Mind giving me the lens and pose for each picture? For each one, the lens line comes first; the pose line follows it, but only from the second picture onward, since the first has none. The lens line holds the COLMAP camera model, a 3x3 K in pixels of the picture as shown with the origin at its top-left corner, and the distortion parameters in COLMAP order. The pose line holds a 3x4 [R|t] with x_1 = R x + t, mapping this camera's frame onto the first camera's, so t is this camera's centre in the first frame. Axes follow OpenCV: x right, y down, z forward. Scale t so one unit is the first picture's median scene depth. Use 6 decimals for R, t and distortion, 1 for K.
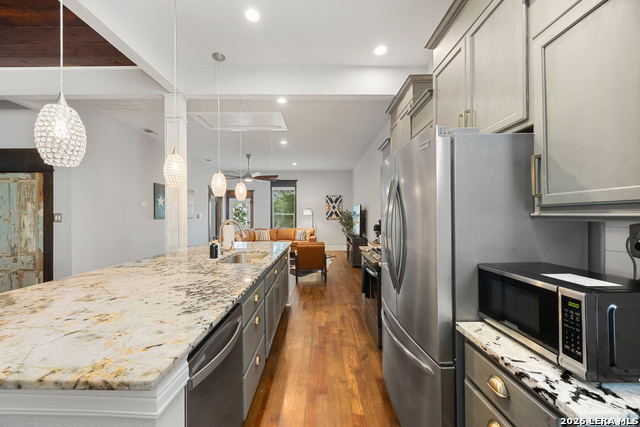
lens RADIAL K [[246.3, 0, 318.3], [0, 246.3, 215.8], [0, 0, 1]] dist [0.000053, 0.000767]
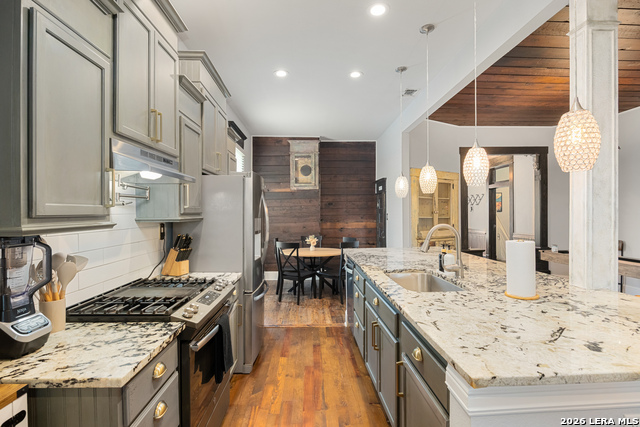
lens RADIAL K [[310.7, 0, 314.9], [0, 310.7, 217.4], [0, 0, 1]] dist [-0.006769, -0.001708]
pose [[-0.999428, 0.005456, -0.033379, 0.009032], [0.004907, 0.999852, 0.016498, -0.008059], [0.033464, 0.016325, -0.999307, 0.686979]]
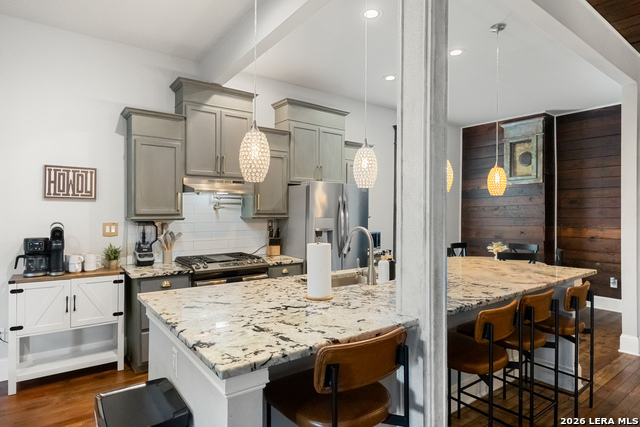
lens RADIAL K [[352.9, 0, 318.8], [0, 352.9, 213.9], [0, 0, 1]] dist [-0.007938, 0.001240]
pose [[-0.596465, -0.001751, 0.802637, -0.386771], [-0.000634, 0.999998, 0.001710, -0.007972], [-0.802639, 0.000511, -0.596465, 0.617440]]
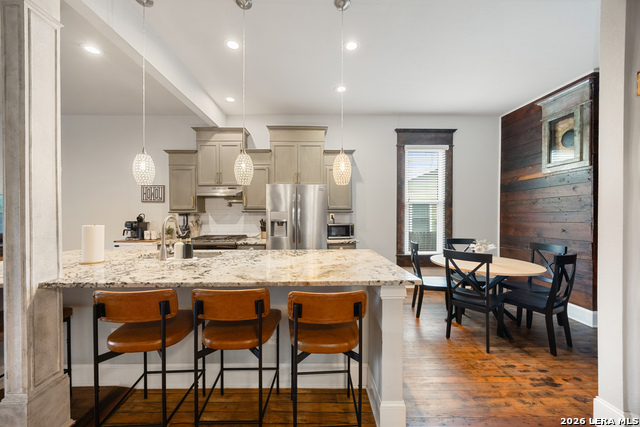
lens RADIAL K [[246.3, 0, 317.5], [0, 246.3, 212.8], [0, 0, 1]] dist [0.000053, 0.000767]
pose [[-0.028713, -0.002400, 0.999585, -0.460957], [0.002205, 0.999995, 0.002465, 0.000890], [-0.999585, 0.002275, -0.028708, 0.197504]]
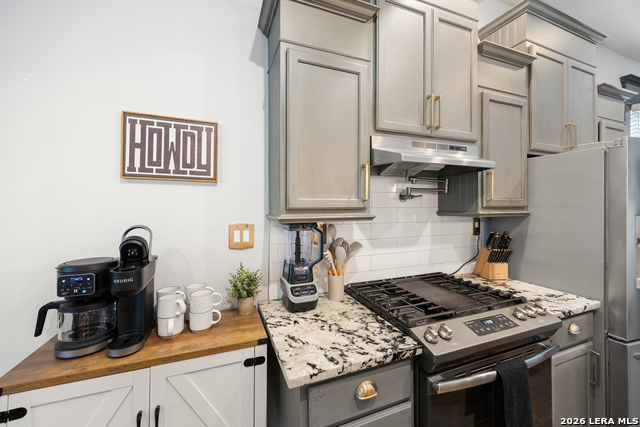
lens RADIAL K [[246.3, 0, 320.1], [0, 246.3, 206.9], [0, 0, 1]] dist [0.000053, 0.000767]
pose [[-0.370302, 0.006552, 0.928888, -0.011046], [0.002602, 0.999979, -0.006016, -0.006553], [-0.928908, 0.000189, -0.370311, 0.571188]]
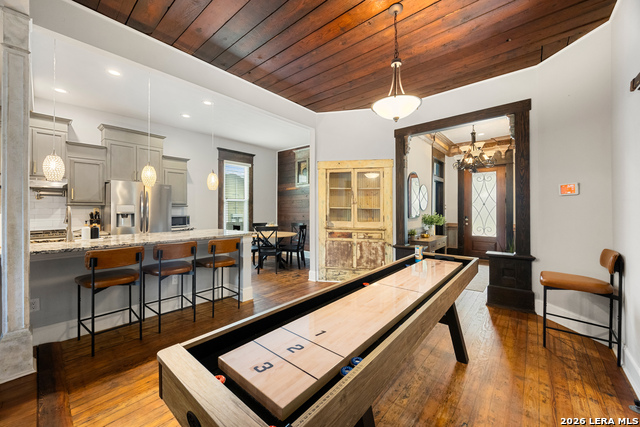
lens RADIAL K [[246.3, 0, 319.6], [0, 246.3, 209.6], [0, 0, 1]] dist [0.000053, 0.000767]
pose [[-0.761771, 0.000570, 0.647846, -0.690394], [0.001736, 0.999998, 0.001160, 0.010957], [-0.647844, 0.002008, -0.761770, 0.419551]]
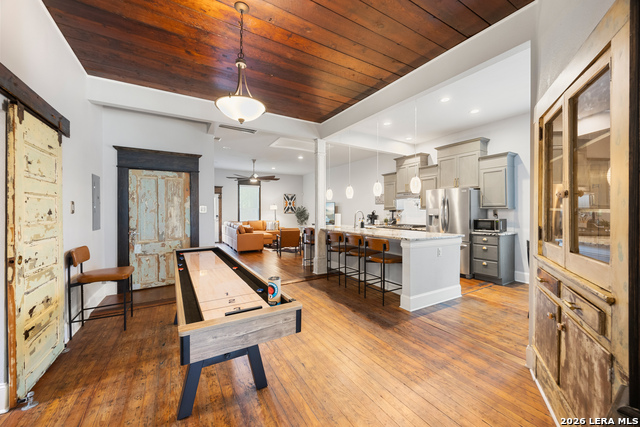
lens RADIAL K [[246.3, 0, 317.9], [0, 246.3, 213.2], [0, 0, 1]] dist [0.000053, 0.000767]
pose [[0.855683, -0.001324, 0.517498, -0.638848], [-0.001495, 0.999986, 0.005031, 0.010683], [-0.517498, -0.005079, 0.855669, -0.209414]]
